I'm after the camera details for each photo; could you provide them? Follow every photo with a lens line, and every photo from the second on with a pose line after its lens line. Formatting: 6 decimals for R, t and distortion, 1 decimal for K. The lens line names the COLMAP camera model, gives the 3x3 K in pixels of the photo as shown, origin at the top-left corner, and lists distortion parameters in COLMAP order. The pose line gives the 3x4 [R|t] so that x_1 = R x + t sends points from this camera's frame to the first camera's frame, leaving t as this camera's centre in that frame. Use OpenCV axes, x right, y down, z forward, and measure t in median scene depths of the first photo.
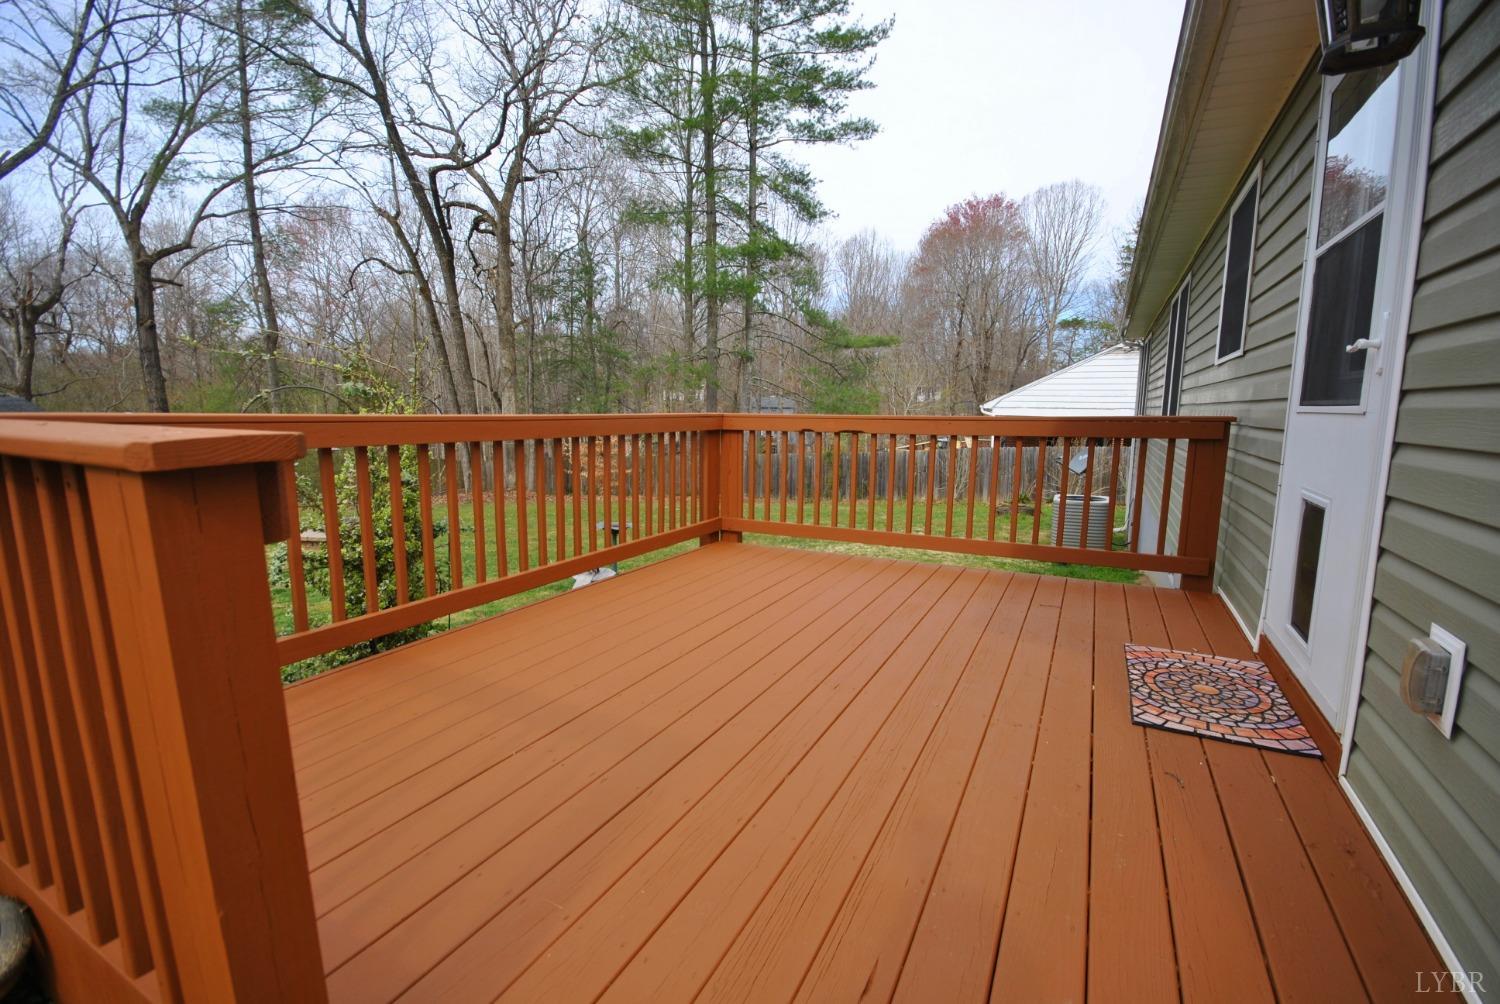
lens RADIAL K [[652.5, 0, 761.8], [0, 652.5, 502.7], [0, 0, 1]] dist [0.020558, -0.019305]
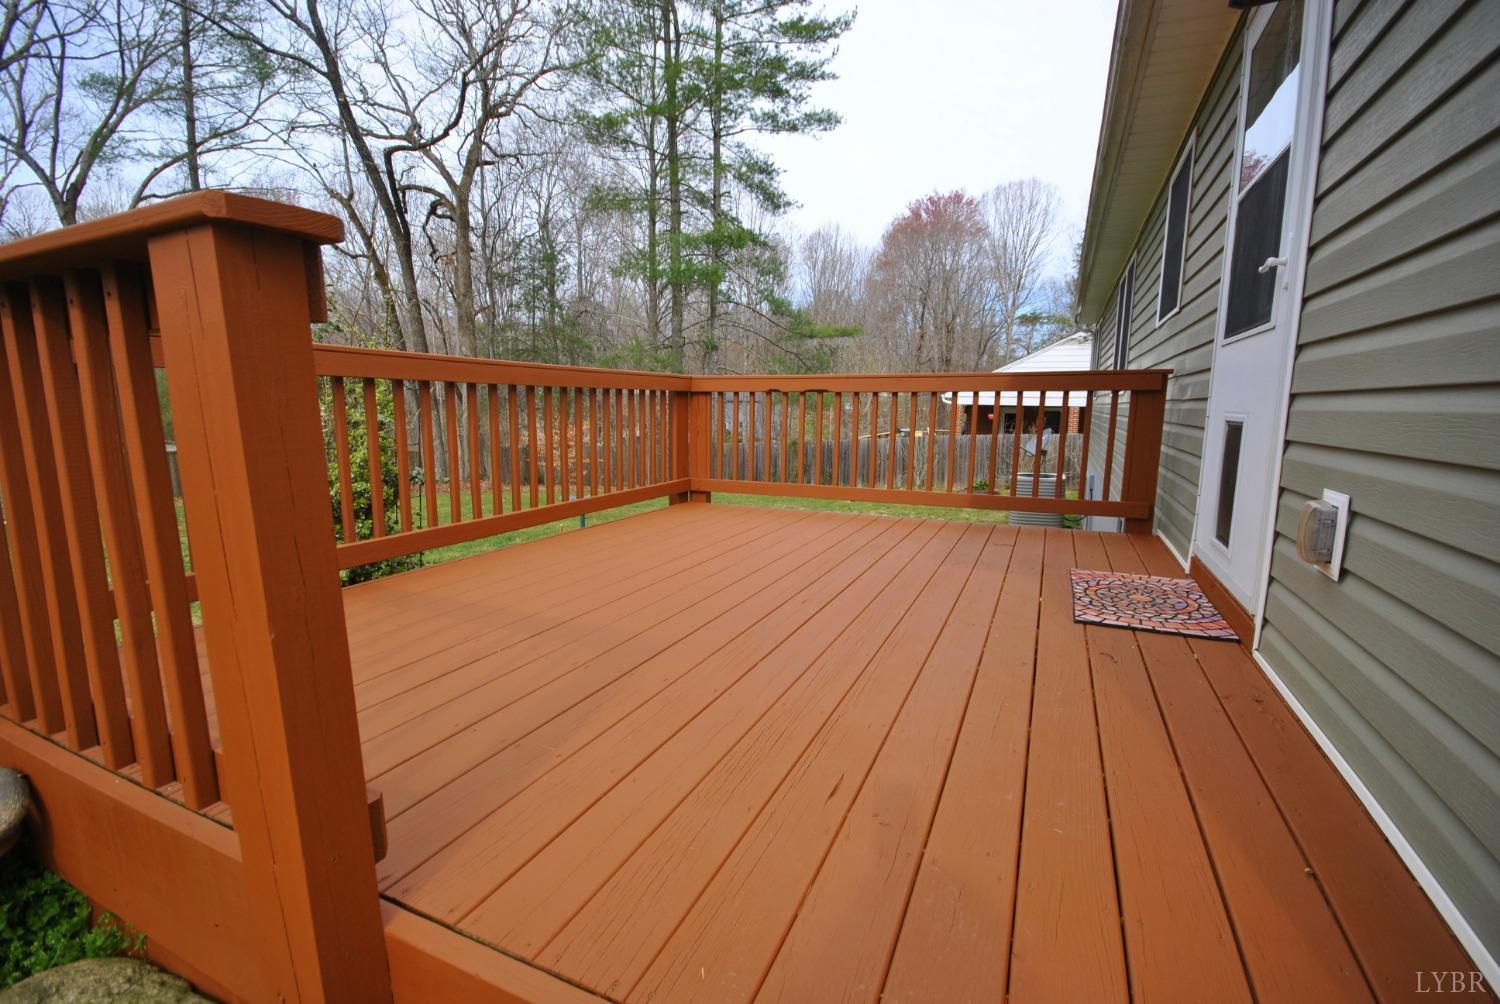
lens RADIAL K [[652.5, 0, 761.8], [0, 652.5, 502.7], [0, 0, 1]] dist [0.020558, -0.019305]
pose [[0.998612, -0.006363, 0.052285, -0.000898], [0.006013, 0.999959, 0.006838, 0.010830], [-0.052326, -0.006515, 0.998609, -0.005310]]
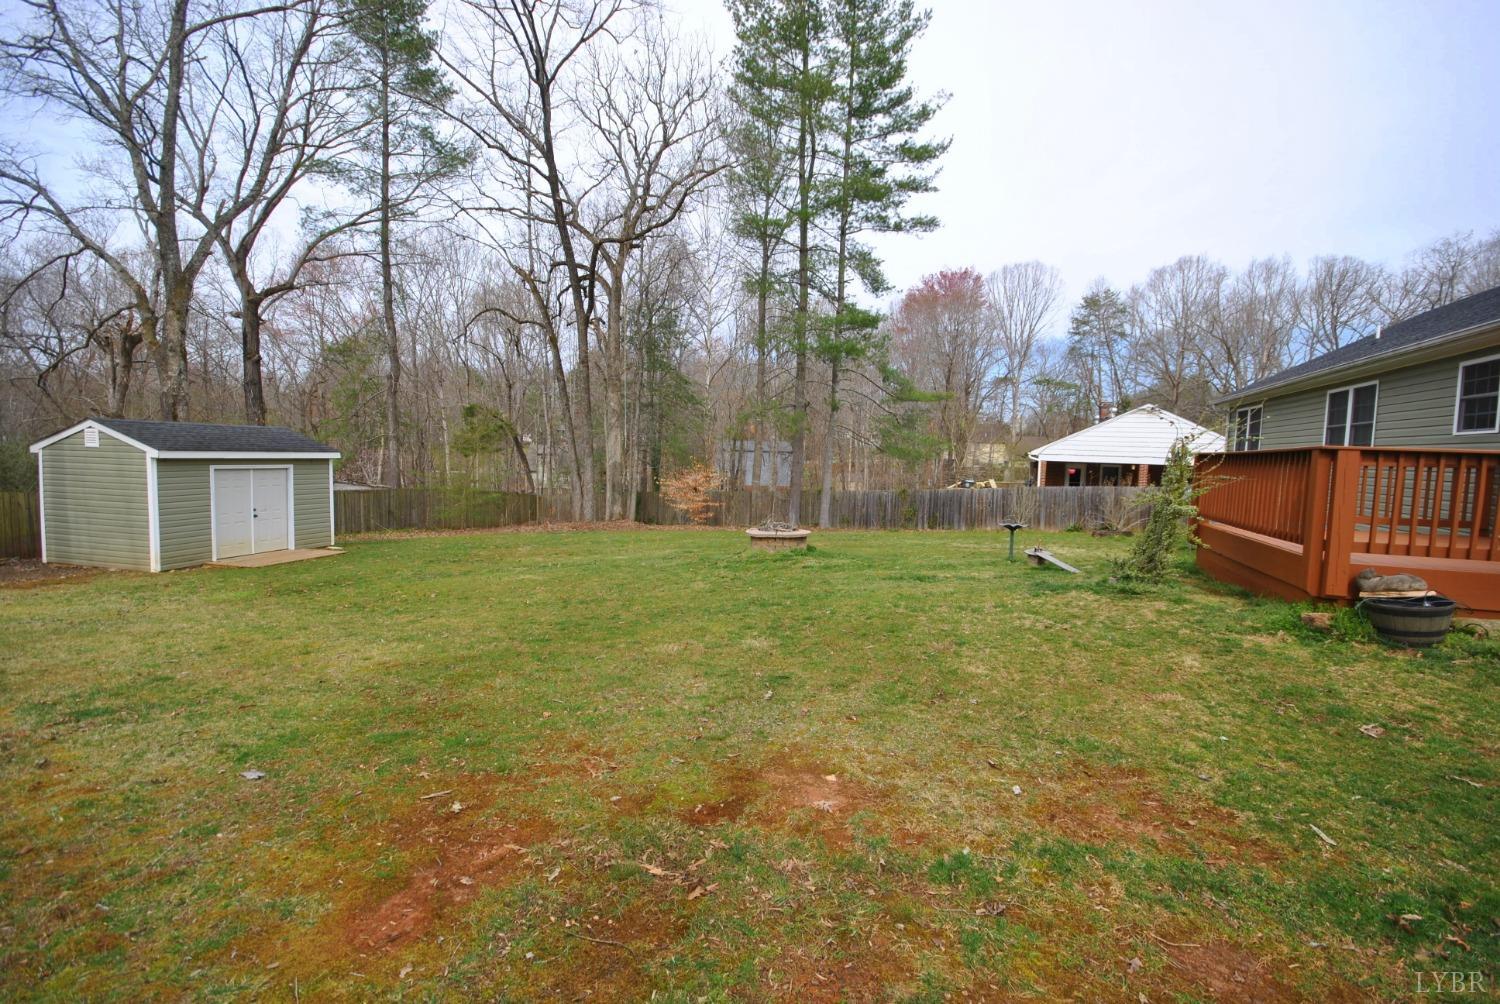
lens RADIAL K [[652.5, 0, 761.8], [0, 652.5, 502.7], [0, 0, 1]] dist [0.020558, -0.019305]
pose [[0.993170, 0.010883, 0.116169, -0.278255], [-0.003307, 0.997866, -0.065208, 0.023775], [-0.116630, 0.064379, 0.991087, -0.127600]]
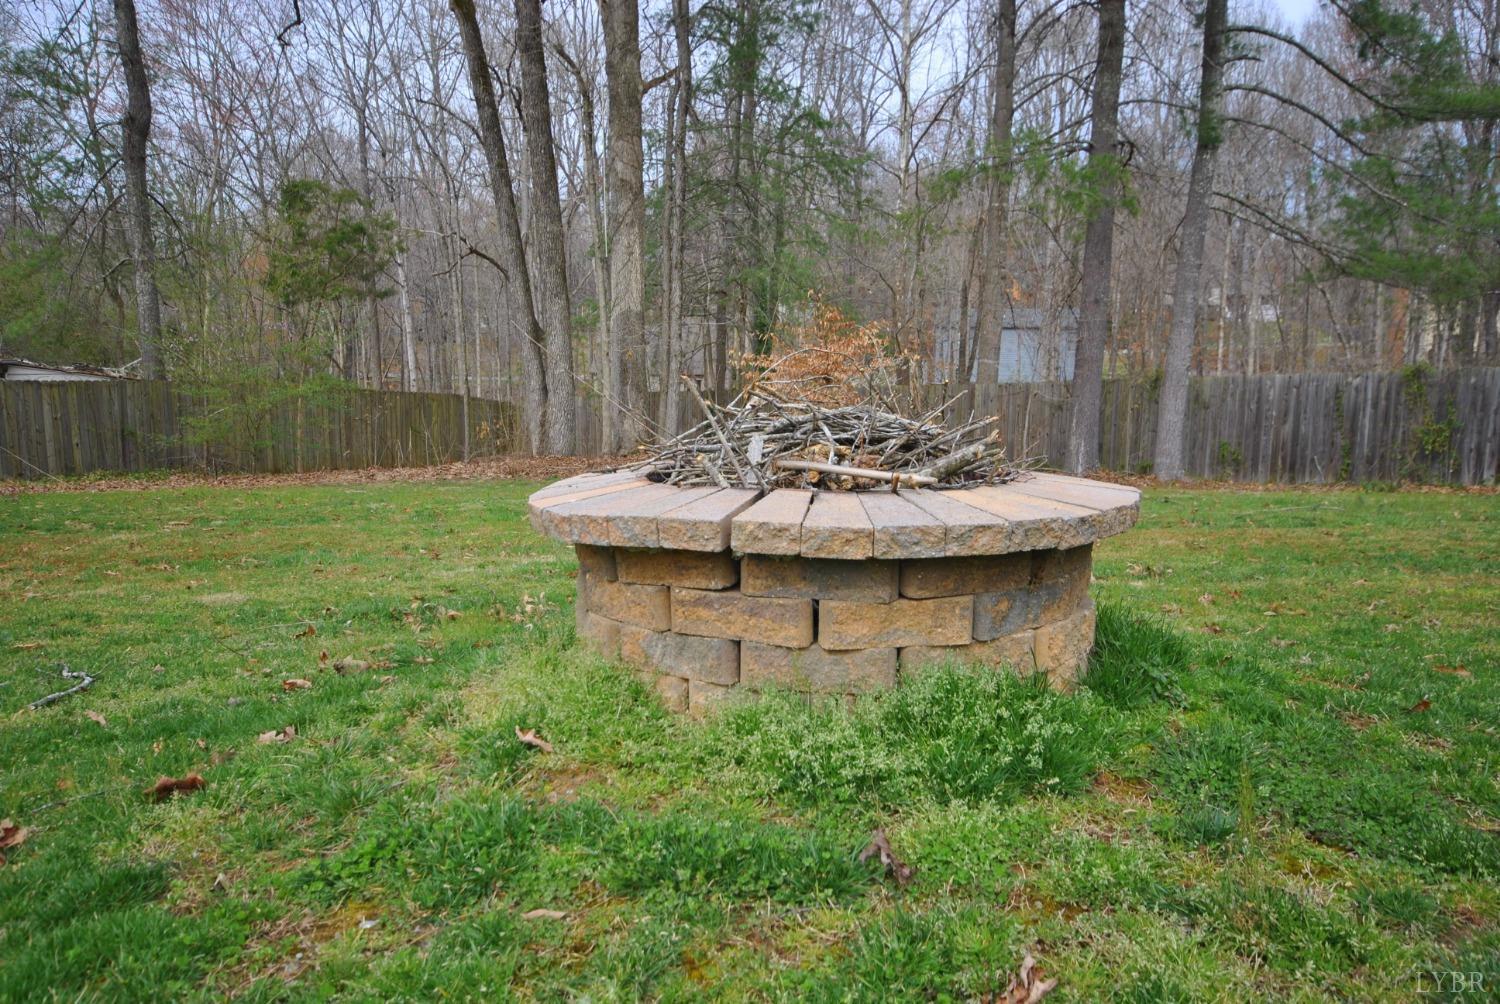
lens RADIAL K [[1130.2, 0, 750.0], [0, 1130.2, 502.0], [0, 0, 1]] dist [0.035461, 0.000681]
pose [[0.991462, 0.018991, -0.129006, -0.206392], [-0.019550, 0.999804, -0.003066, 0.015337], [0.128923, 0.005562, 0.991639, 0.245777]]
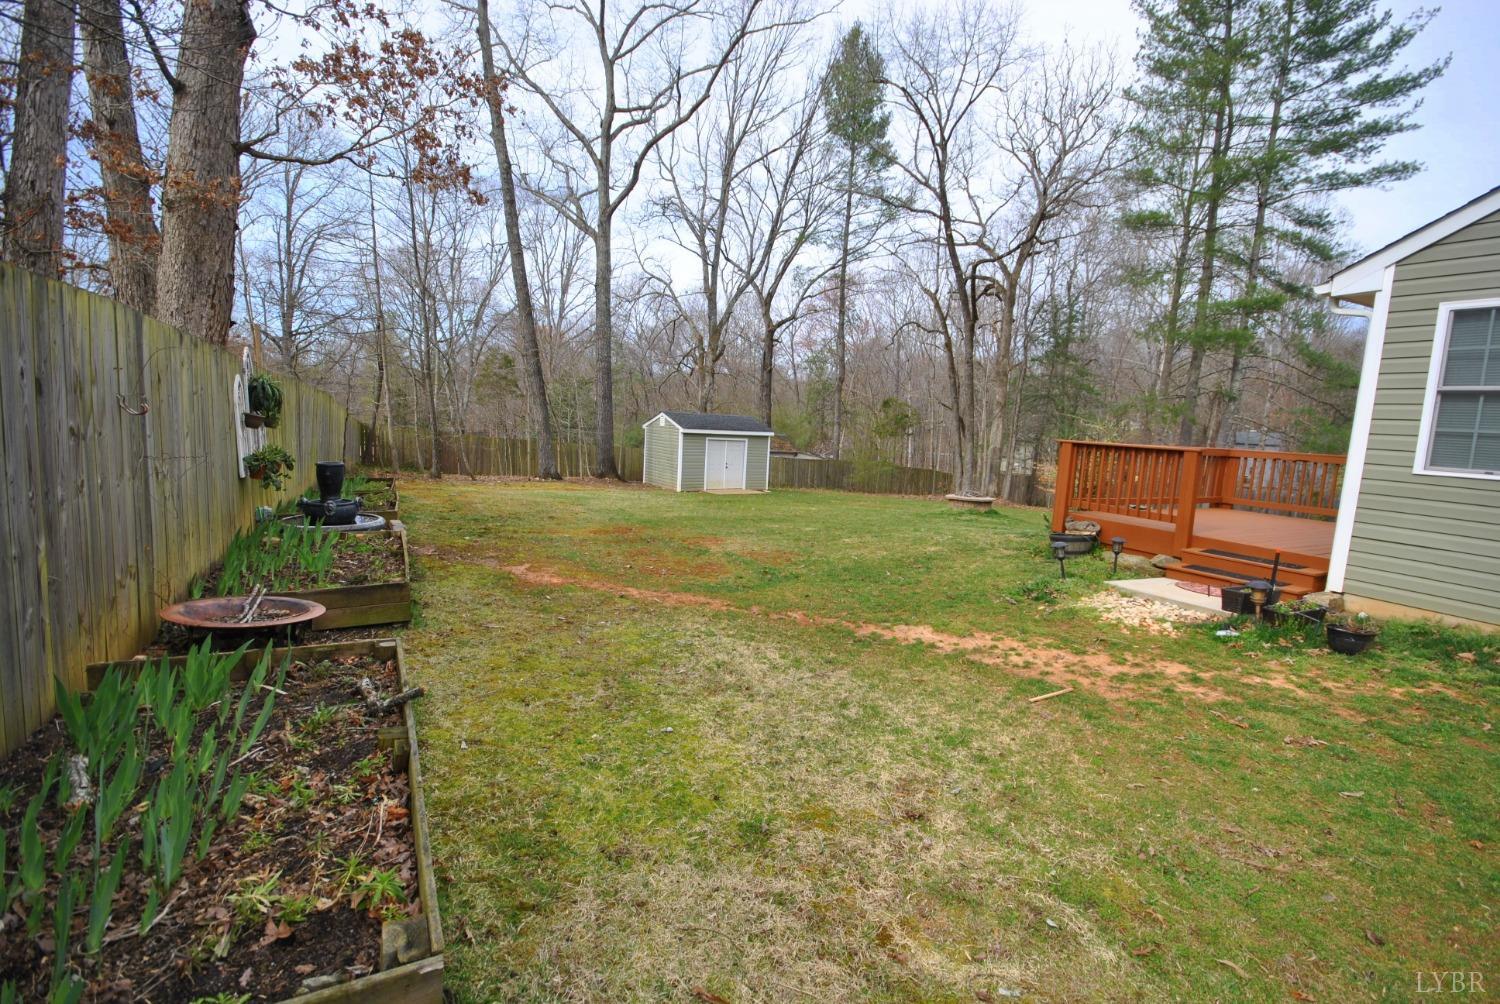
lens RADIAL K [[652.5, 0, 761.8], [0, 652.5, 502.7], [0, 0, 1]] dist [0.020558, -0.019305]
pose [[0.810620, 0.108863, -0.575364, -0.007331], [-0.128147, 0.991730, 0.007099, 0.040845], [0.571379, 0.067977, 0.817866, -0.305762]]
